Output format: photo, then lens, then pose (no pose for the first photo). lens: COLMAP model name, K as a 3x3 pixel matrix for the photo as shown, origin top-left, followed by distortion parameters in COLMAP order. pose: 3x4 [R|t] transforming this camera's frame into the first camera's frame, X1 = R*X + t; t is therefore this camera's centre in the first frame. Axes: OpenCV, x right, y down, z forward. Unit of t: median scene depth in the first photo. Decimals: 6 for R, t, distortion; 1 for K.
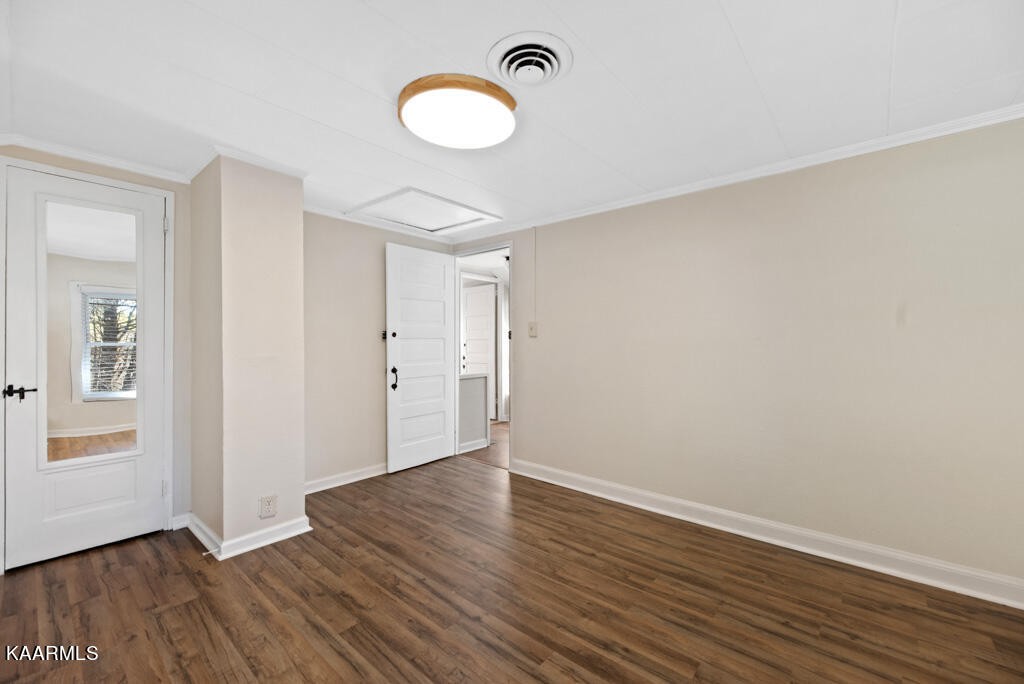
lens RADIAL K [[412.4, 0, 517.1], [0, 412.4, 342.6], [0, 0, 1]] dist [0.009476, -0.000082]
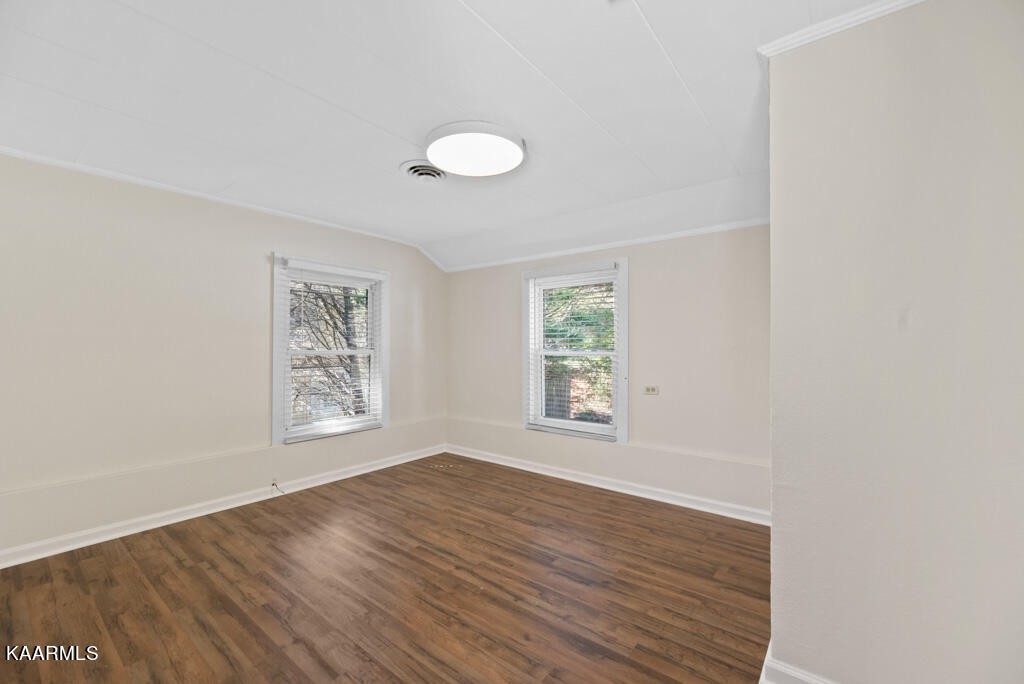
lens RADIAL K [[412.4, 0, 517.1], [0, 412.4, 342.6], [0, 0, 1]] dist [0.009476, -0.000082]
pose [[-0.998896, -0.001277, -0.046957, -0.204400], [-0.001005, 0.999983, -0.005813, -0.002298], [0.046964, -0.005759, -0.998880, 2.160531]]
